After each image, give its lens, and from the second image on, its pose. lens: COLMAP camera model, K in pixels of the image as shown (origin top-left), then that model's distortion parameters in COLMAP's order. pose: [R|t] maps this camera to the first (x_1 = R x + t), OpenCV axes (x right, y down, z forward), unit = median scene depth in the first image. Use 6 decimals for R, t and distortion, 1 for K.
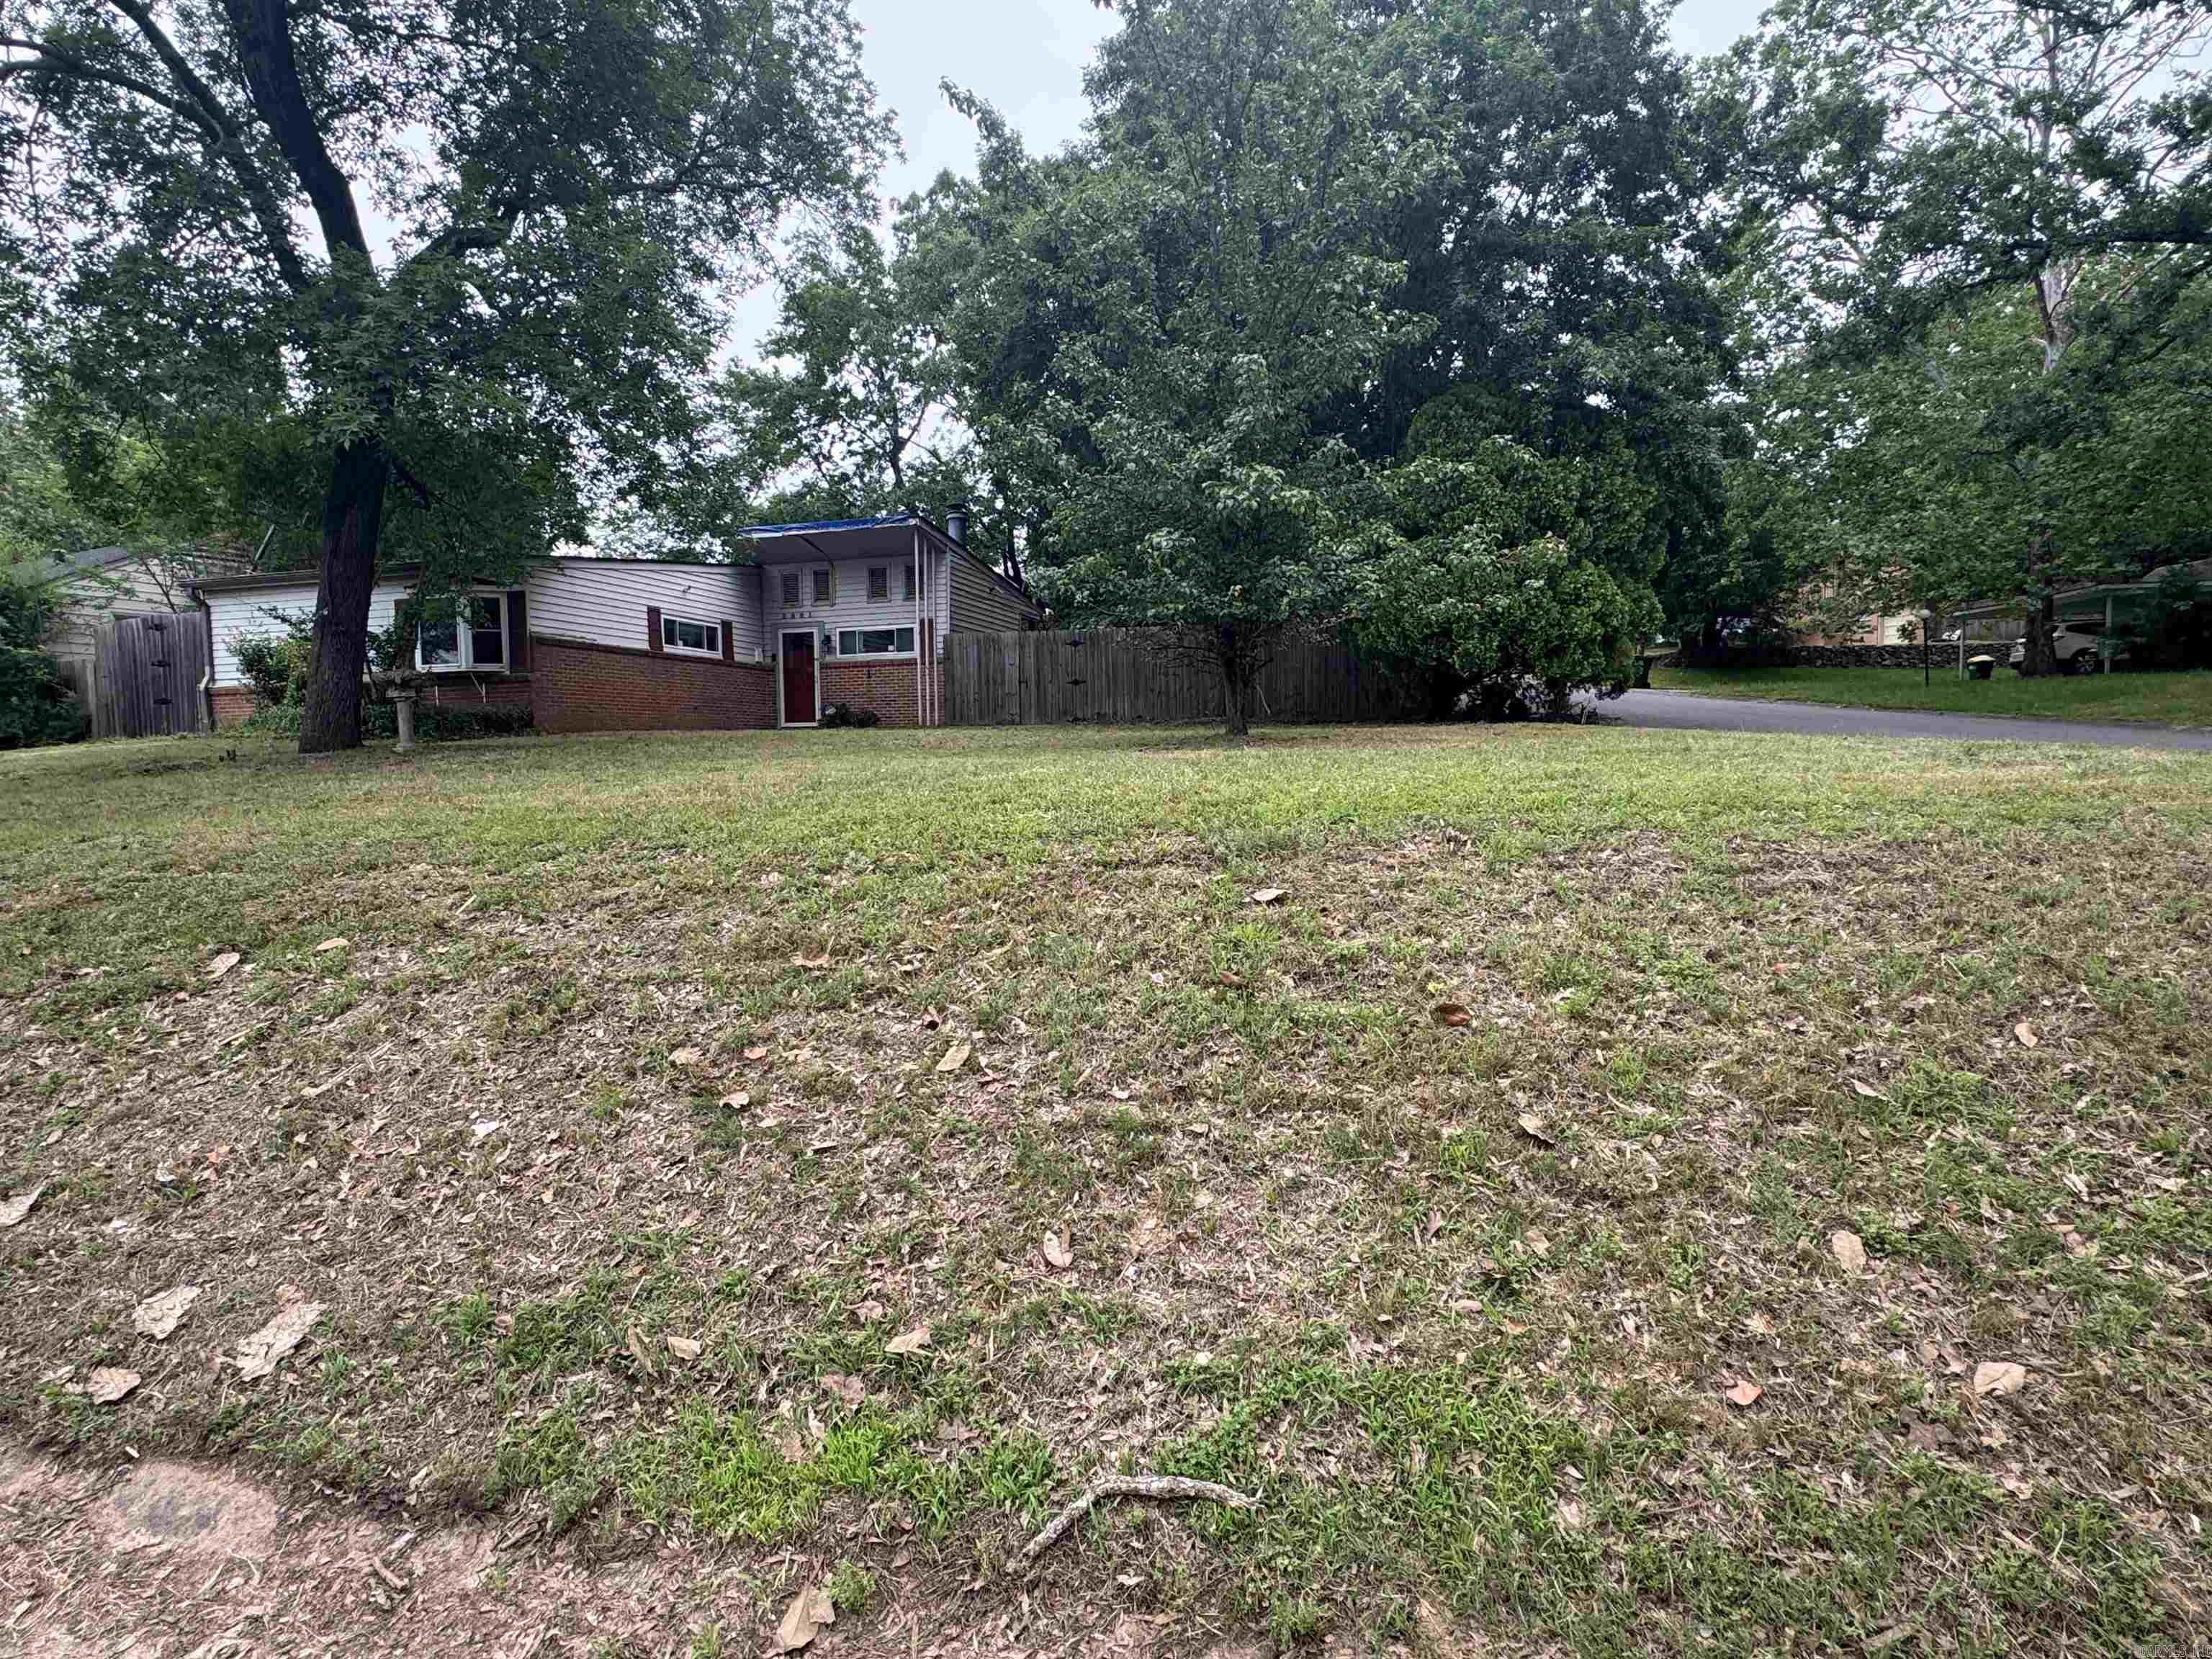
lens RADIAL K [[1150.9, 0, 1101.2], [0, 1150.9, 829.7], [0, 0, 1]] dist [0.001858, -0.000650]
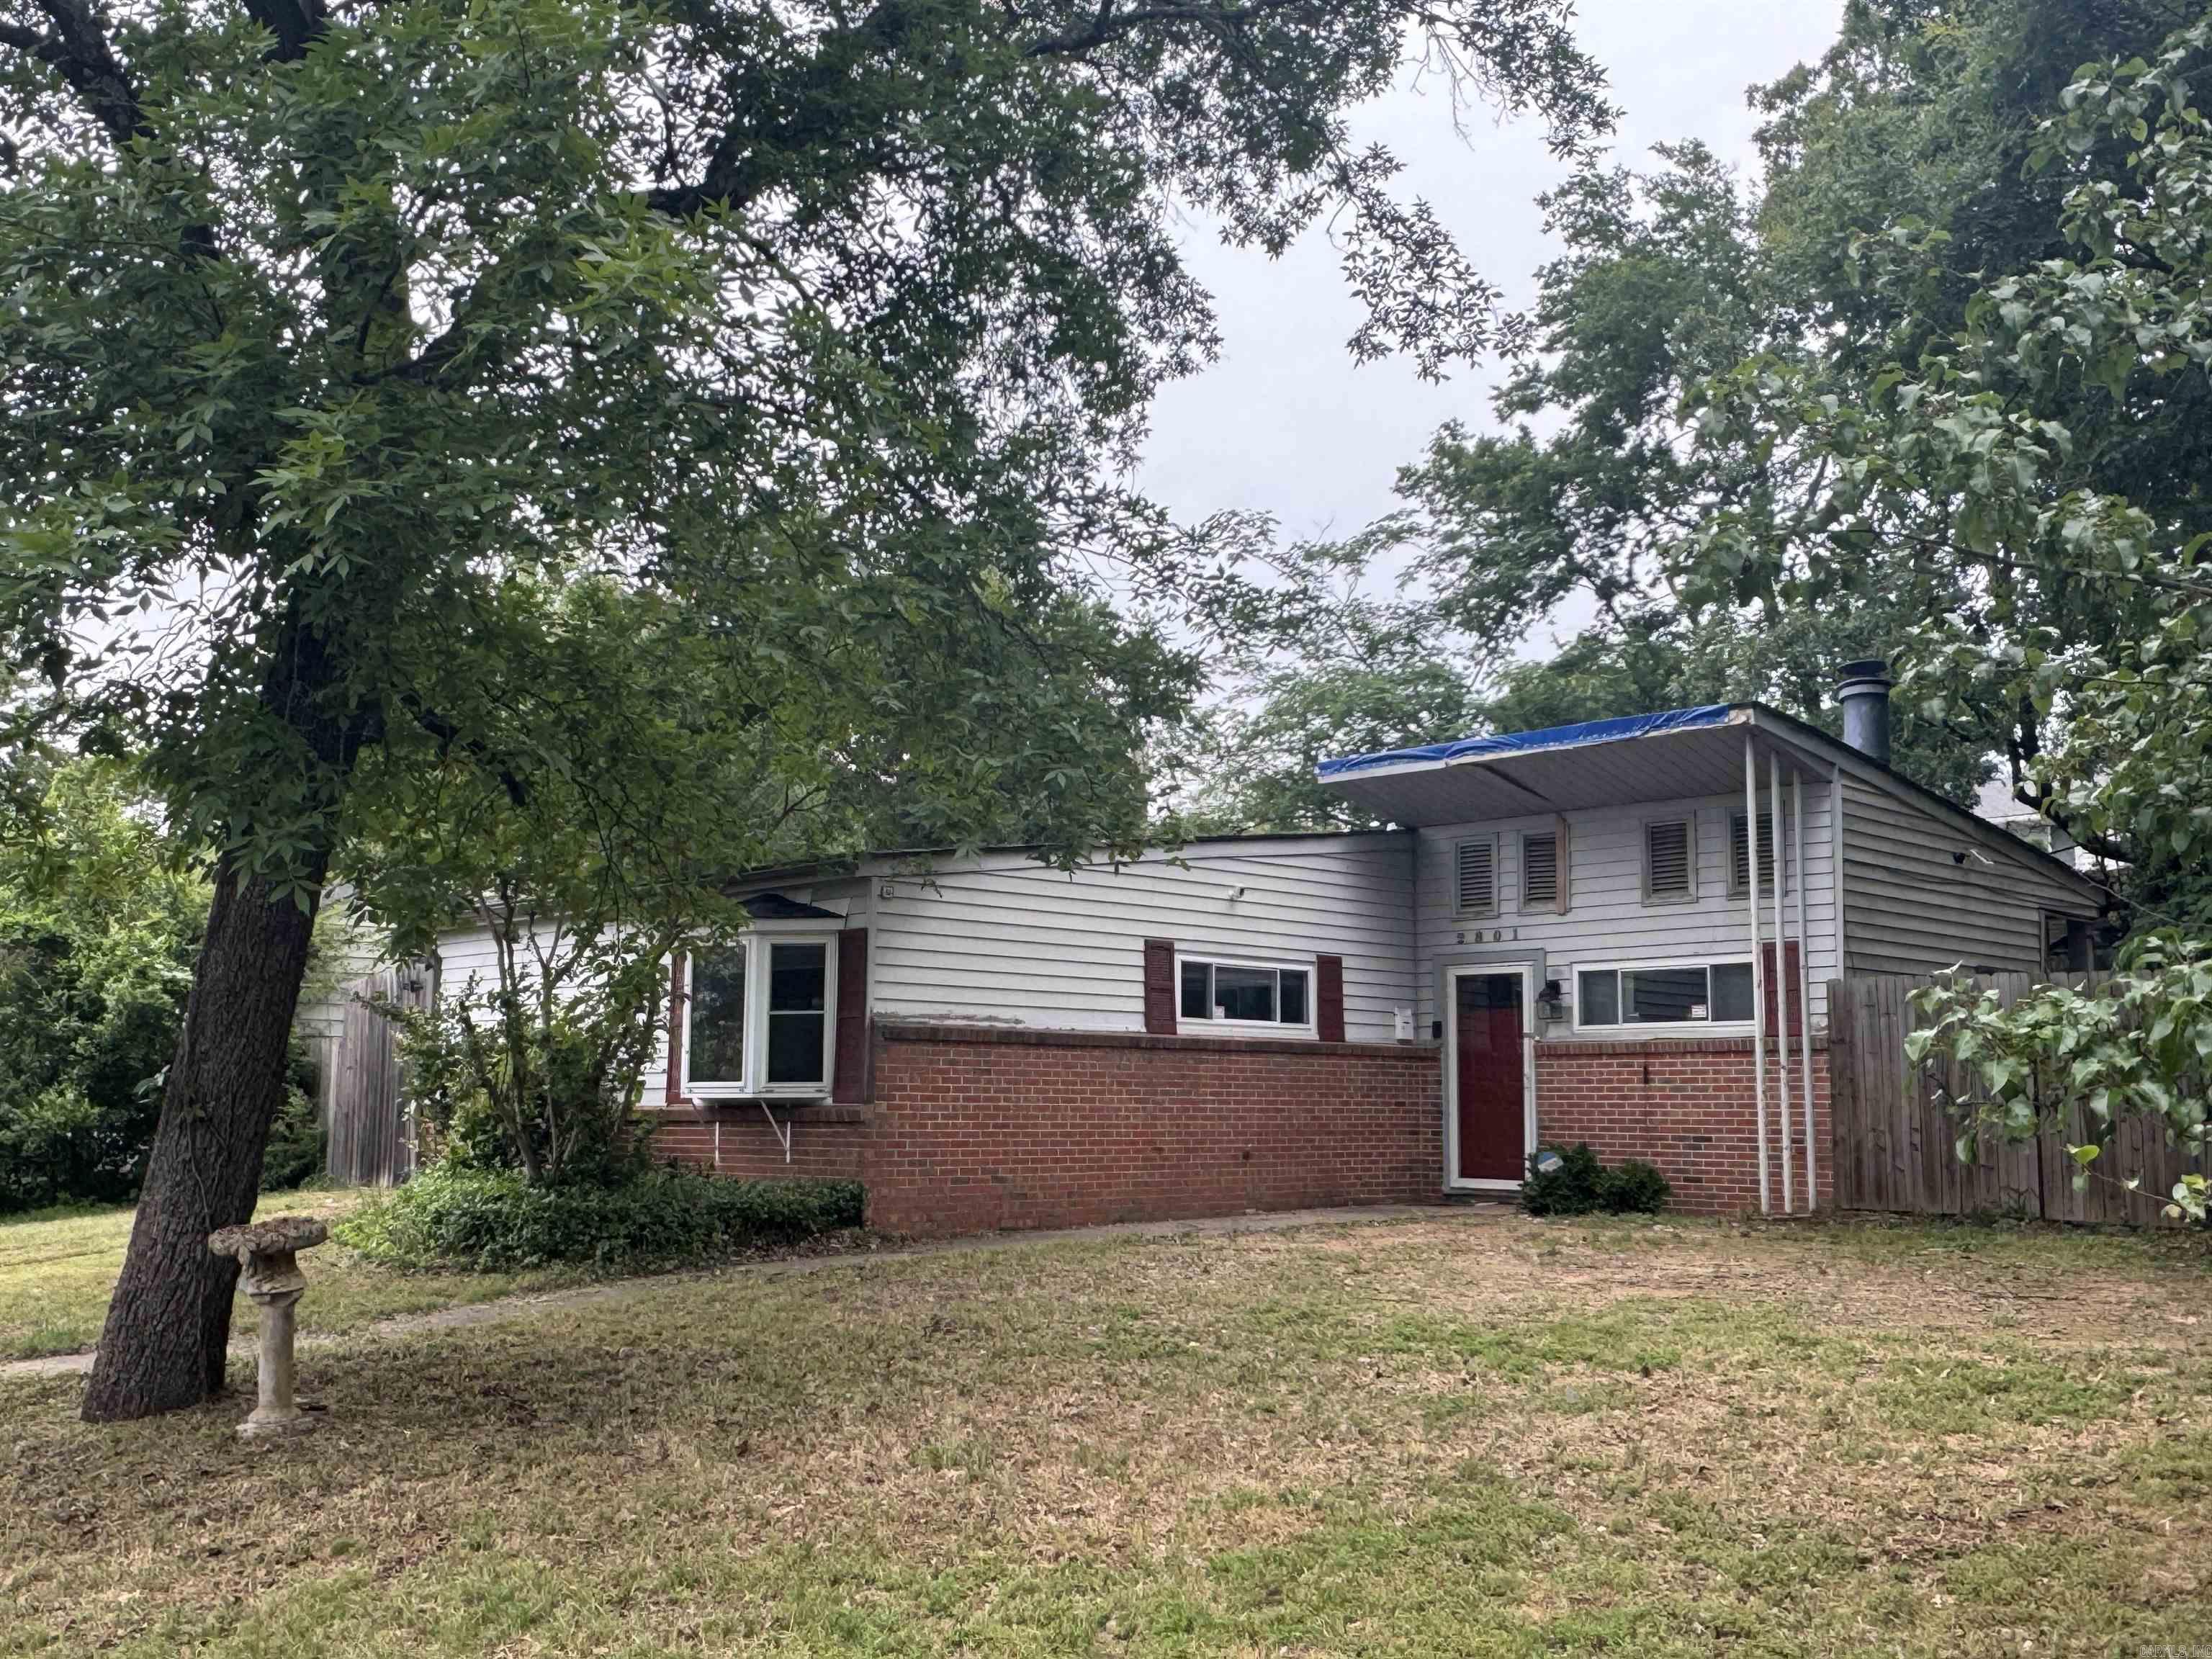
lens RADIAL K [[2088.4, 0, 1102.7], [0, 2088.4, 833.4], [0, 0, 1]] dist [-0.016947, 0.000000]
pose [[0.874509, -0.044131, -0.482997, -0.004683], [-0.050450, 0.982173, -0.181085, -0.103445], [0.482378, 0.182728, 0.856693, 0.332760]]
